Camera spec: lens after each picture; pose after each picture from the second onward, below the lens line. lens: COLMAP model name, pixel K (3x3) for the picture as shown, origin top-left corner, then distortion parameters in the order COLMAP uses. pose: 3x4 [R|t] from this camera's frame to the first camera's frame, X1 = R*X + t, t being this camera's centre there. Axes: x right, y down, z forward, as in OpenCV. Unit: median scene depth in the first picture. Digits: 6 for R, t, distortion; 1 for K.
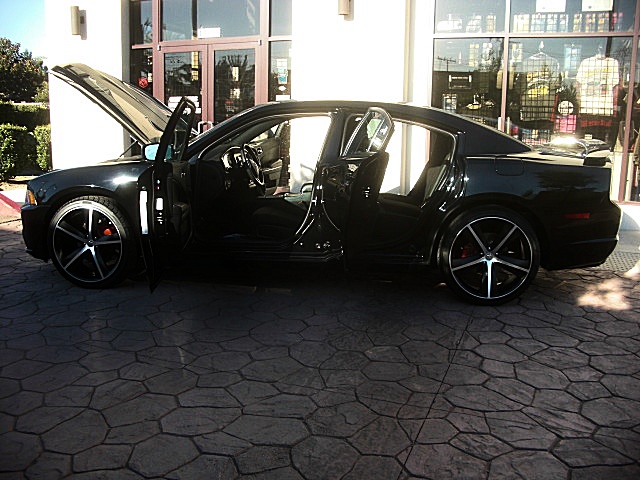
lens RADIAL K [[617.5, 0, 312.1], [0, 617.5, 242.6], [0, 0, 1]] dist [-0.217867, 0.198426]
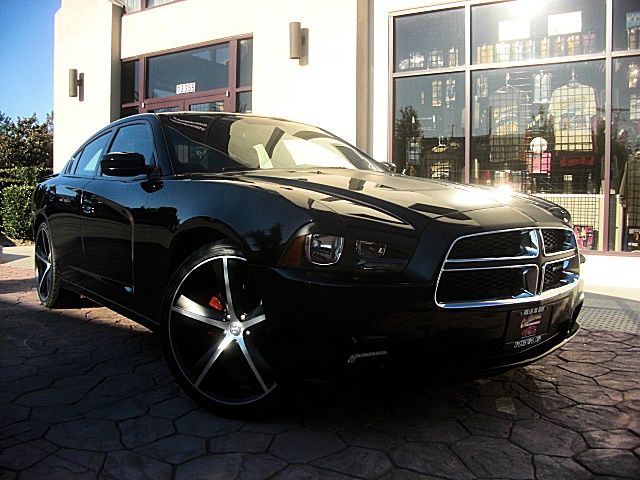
lens RADIAL K [[617.5, 0, 312.1], [0, 617.5, 242.6], [0, 0, 1]] dist [-0.217867, 0.198426]
pose [[0.981844, 0.005666, -0.189604, 0.464266], [-0.031474, 0.990564, -0.133385, 0.070658], [0.187059, 0.136931, 0.972758, 0.183302]]
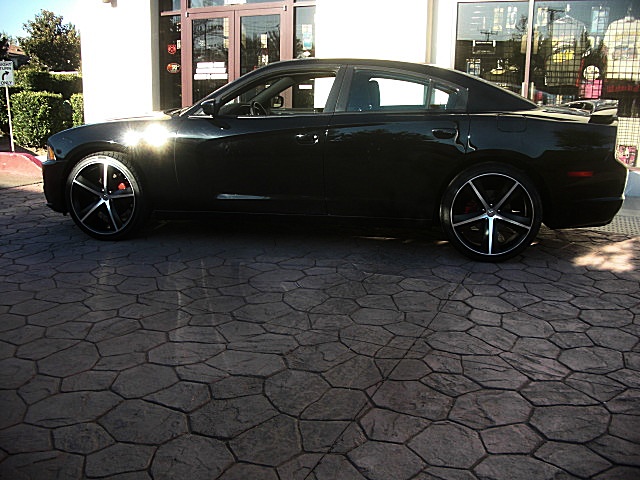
lens RADIAL K [[617.5, 0, 312.1], [0, 617.5, 242.6], [0, 0, 1]] dist [-0.217867, 0.198426]
pose [[0.997615, 0.016298, -0.067068, 0.062515], [-0.013477, 0.999014, 0.042298, 0.032282], [0.067691, -0.041293, 0.996851, -0.022404]]
